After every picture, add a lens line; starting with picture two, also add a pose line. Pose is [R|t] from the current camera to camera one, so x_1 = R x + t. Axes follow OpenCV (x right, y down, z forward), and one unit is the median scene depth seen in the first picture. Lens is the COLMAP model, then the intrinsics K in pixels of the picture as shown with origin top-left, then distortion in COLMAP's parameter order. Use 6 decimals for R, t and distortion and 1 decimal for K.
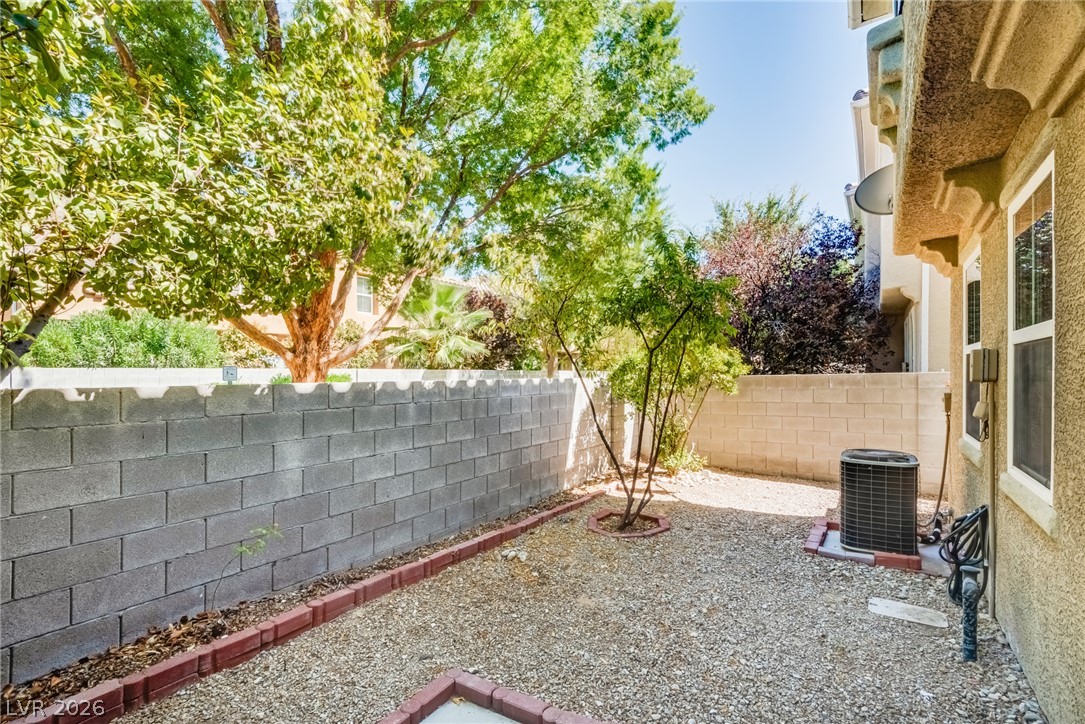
lens RADIAL K [[496.3, 0, 543.0], [0, 496.3, 378.2], [0, 0, 1]] dist [0.035141, -0.023896]
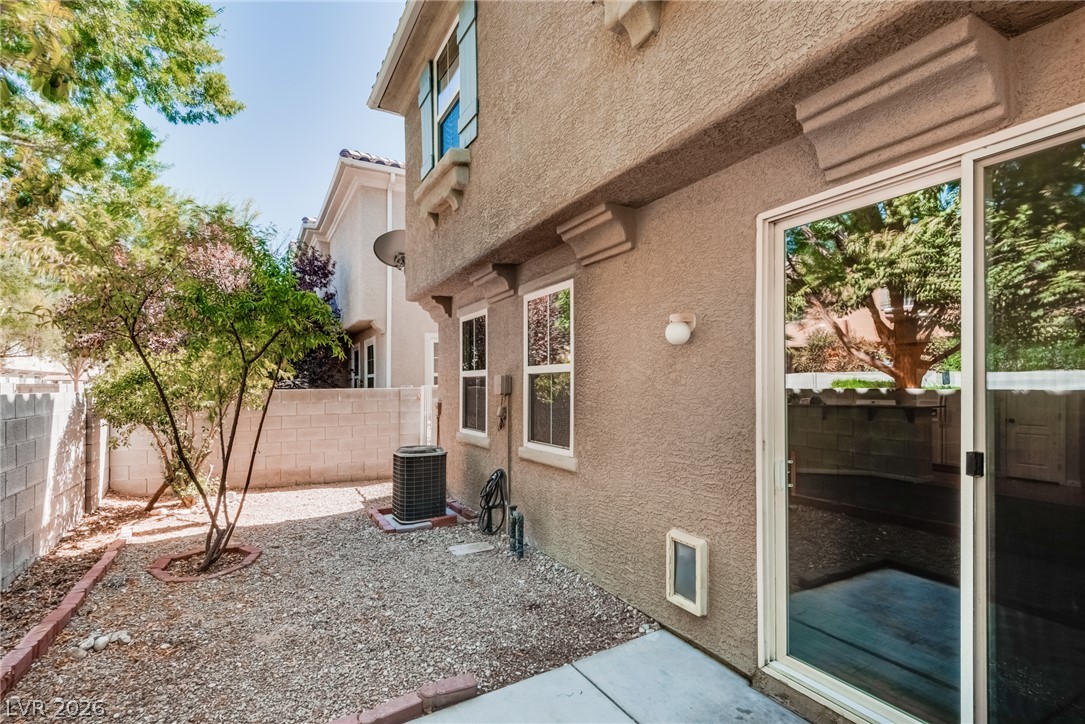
lens RADIAL K [[494.5, 0, 545.7], [0, 494.5, 390.1], [0, 0, 1]] dist [-0.000724, -0.000578]
pose [[0.442656, 0.001233, 0.896691, -0.369353], [0.001459, 0.999997, -0.002095, -0.003454], [-0.896690, 0.002235, 0.442652, 0.104897]]
